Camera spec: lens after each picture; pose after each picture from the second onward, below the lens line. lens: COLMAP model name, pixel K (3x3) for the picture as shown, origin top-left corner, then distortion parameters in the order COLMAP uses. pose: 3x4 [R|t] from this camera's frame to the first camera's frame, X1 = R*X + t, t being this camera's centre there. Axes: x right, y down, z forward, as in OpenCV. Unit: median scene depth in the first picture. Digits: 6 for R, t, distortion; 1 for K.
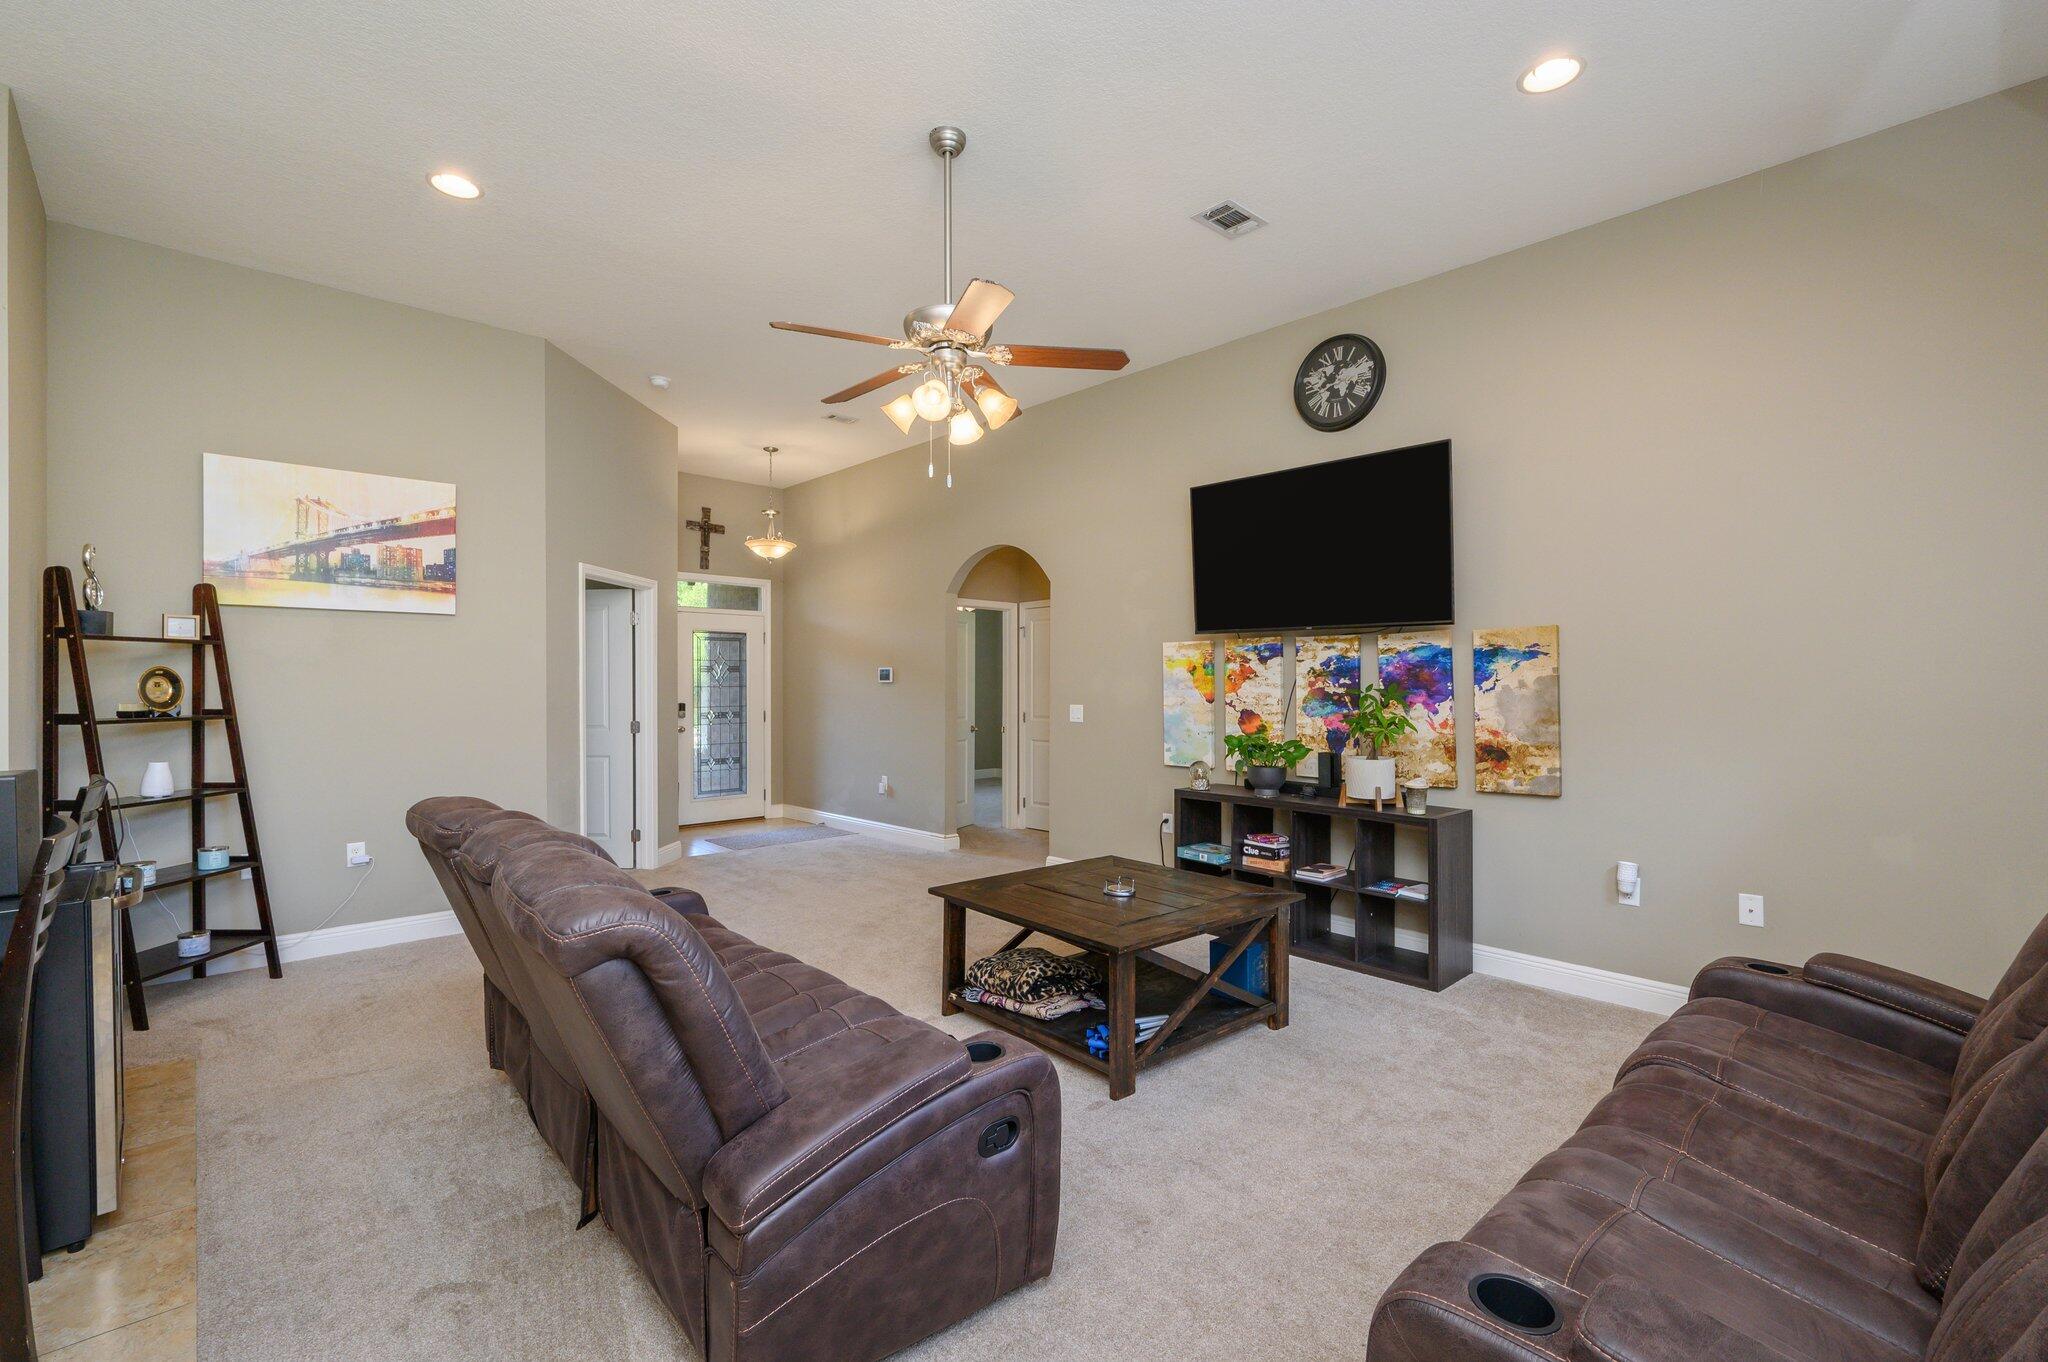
lens RADIAL K [[895.3, 0, 1024.6], [0, 895.3, 678.3], [0, 0, 1]] dist [0.000871, 0.000200]
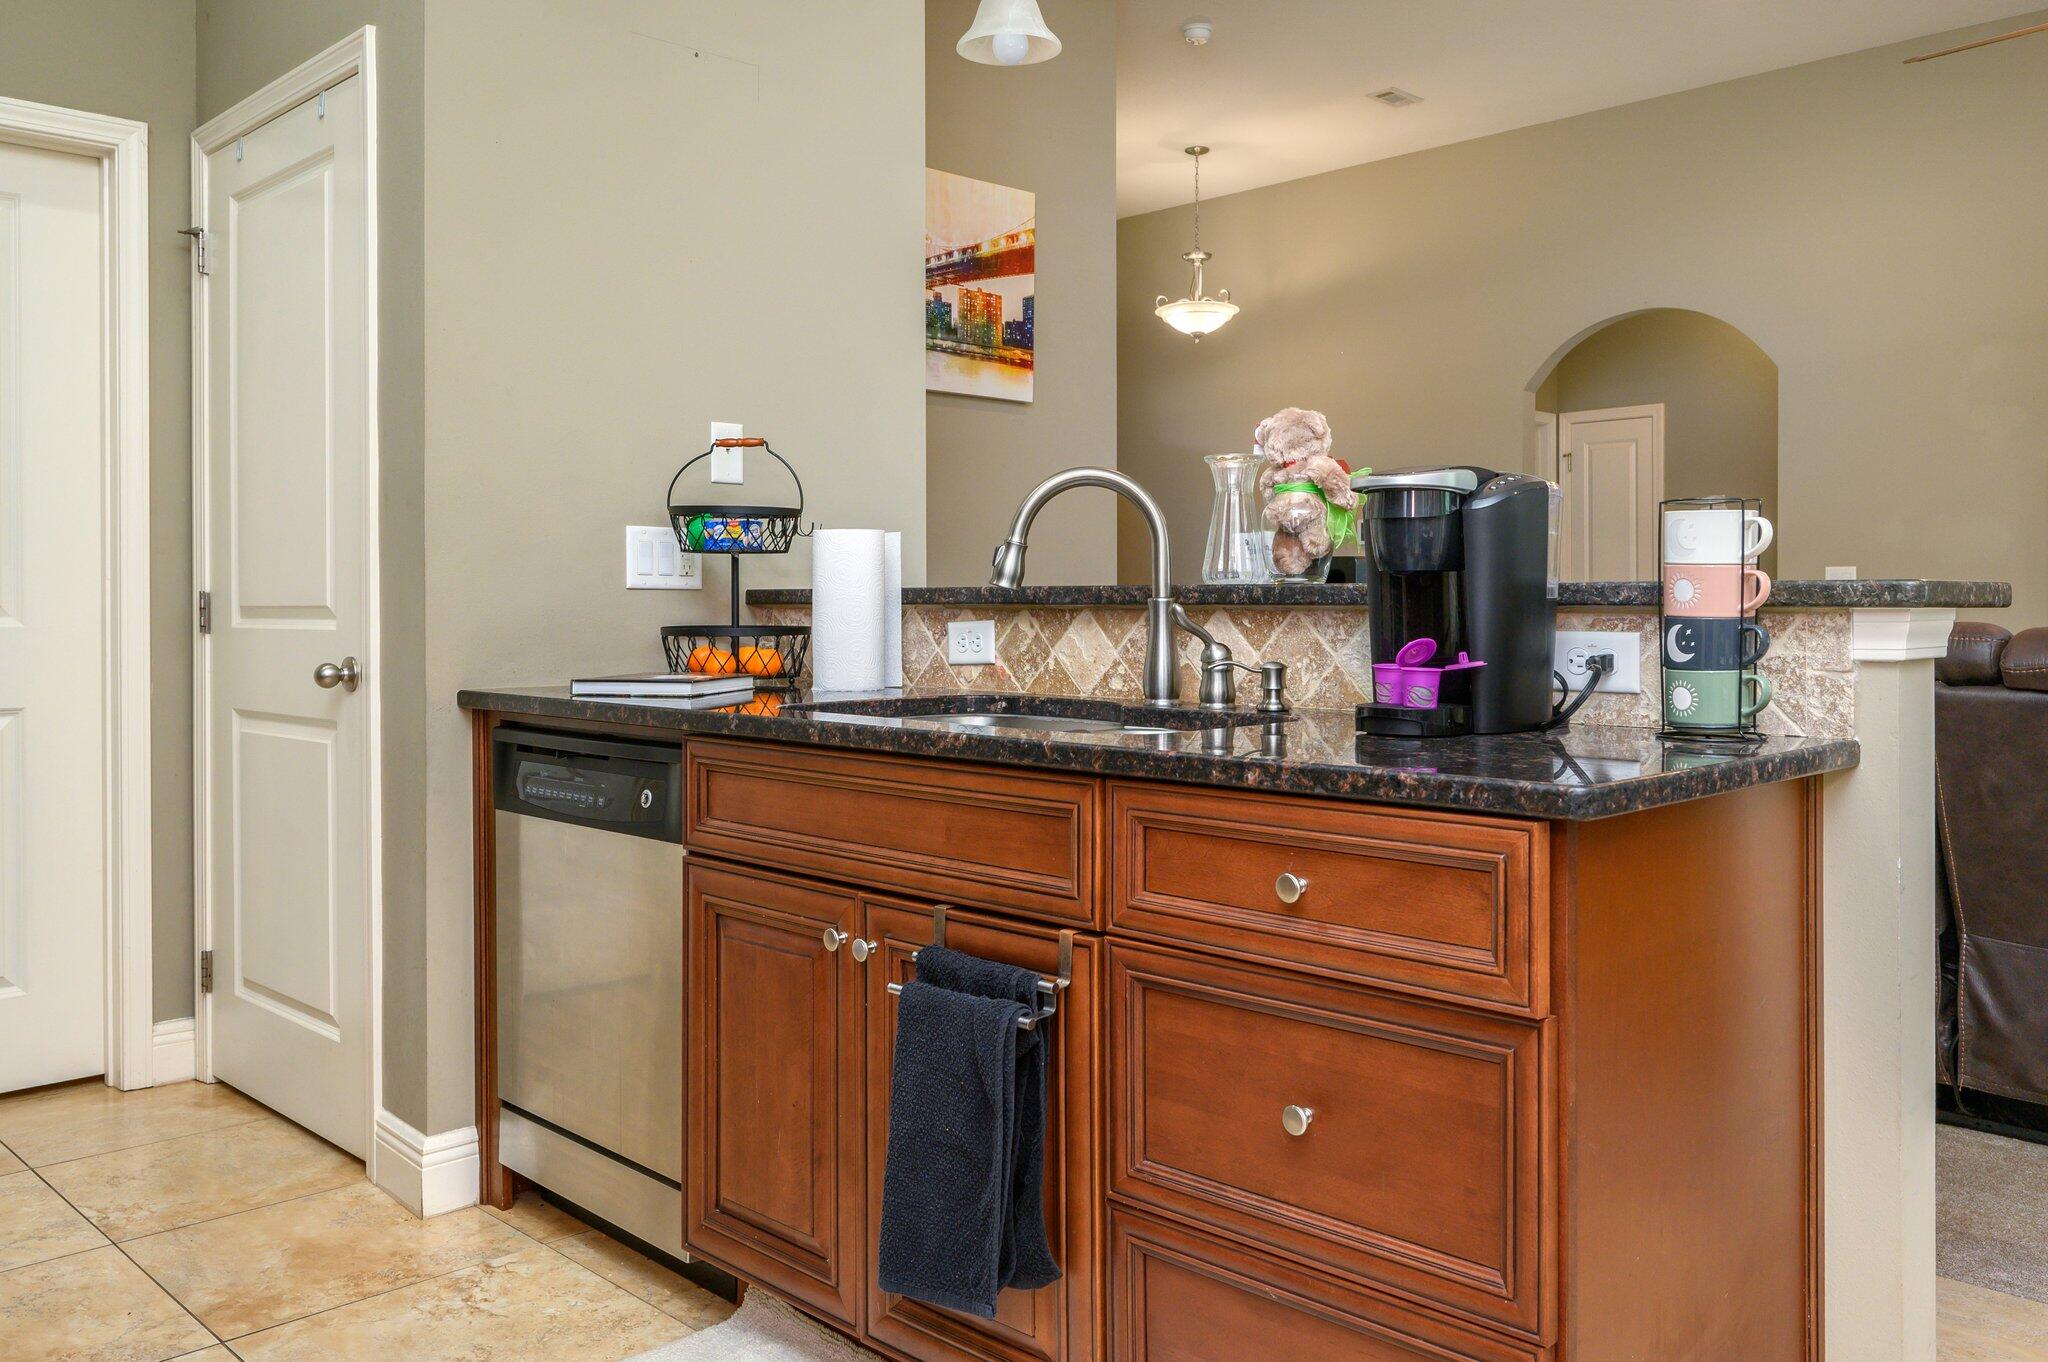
lens RADIAL K [[1644.3, 0, 1028.3], [0, 1644.3, 597.5], [0, 0, 1]] dist [0.001964, 0.001457]
pose [[0.999791, 0.002178, 0.020326, -0.701227], [-0.002234, 0.999994, 0.002703, 0.064531], [-0.020320, -0.002748, 0.999790, -0.149311]]
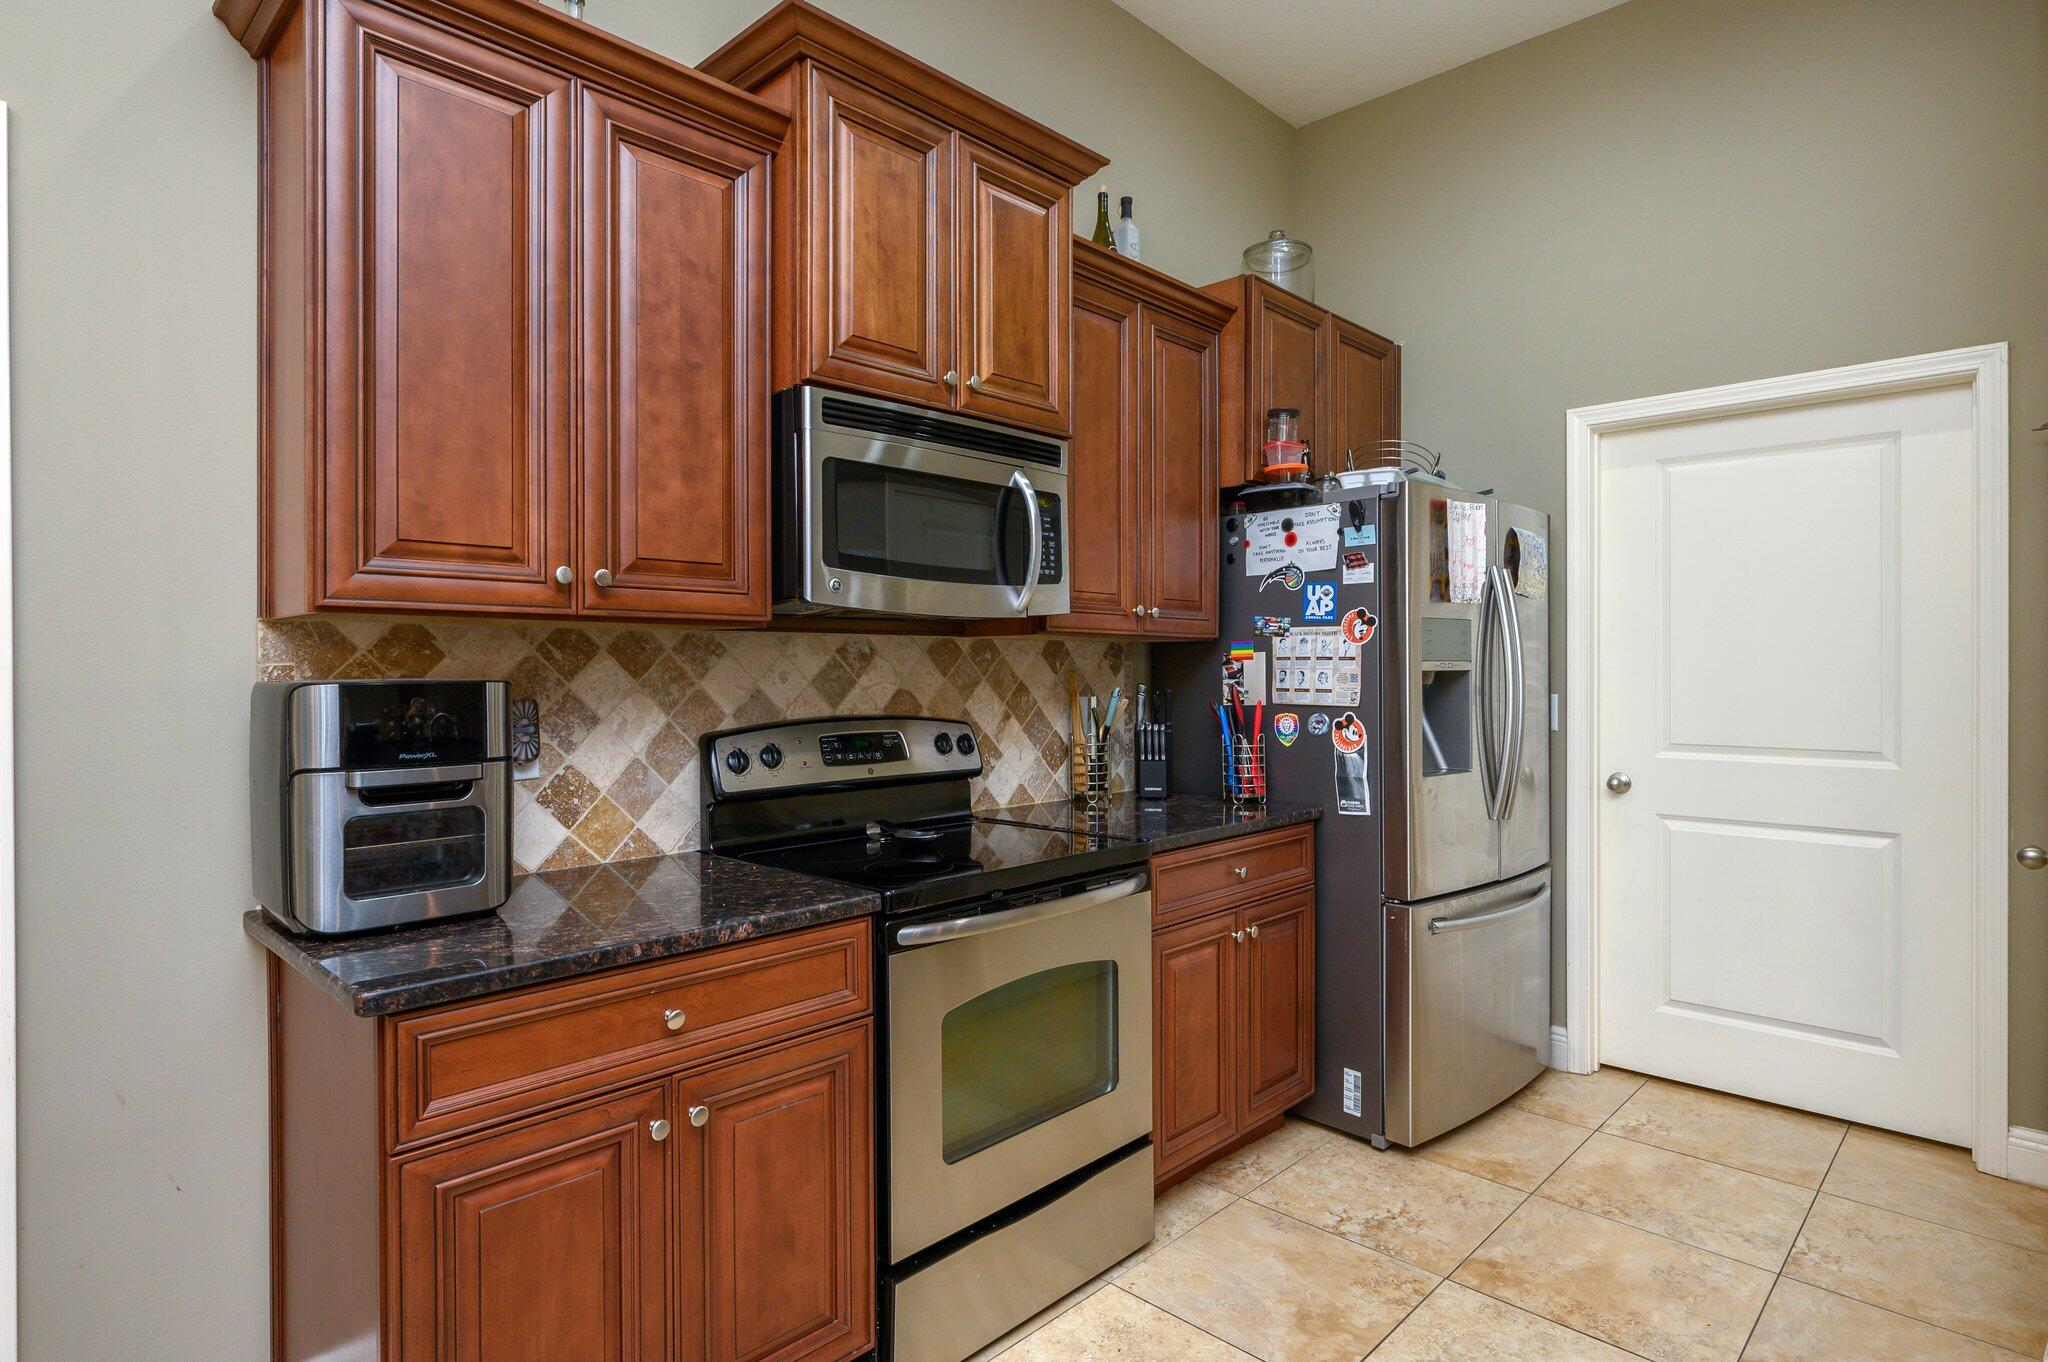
lens RADIAL K [[1079.1, 0, 1025.8], [0, 1079.1, 670.7], [0, 0, 1]] dist [-0.000935, -0.000042]
pose [[0.044854, 0.007783, -0.998963, -0.536711], [0.002174, 0.999967, 0.007888, 0.015826], [0.998991, -0.002525, 0.044835, 0.079912]]
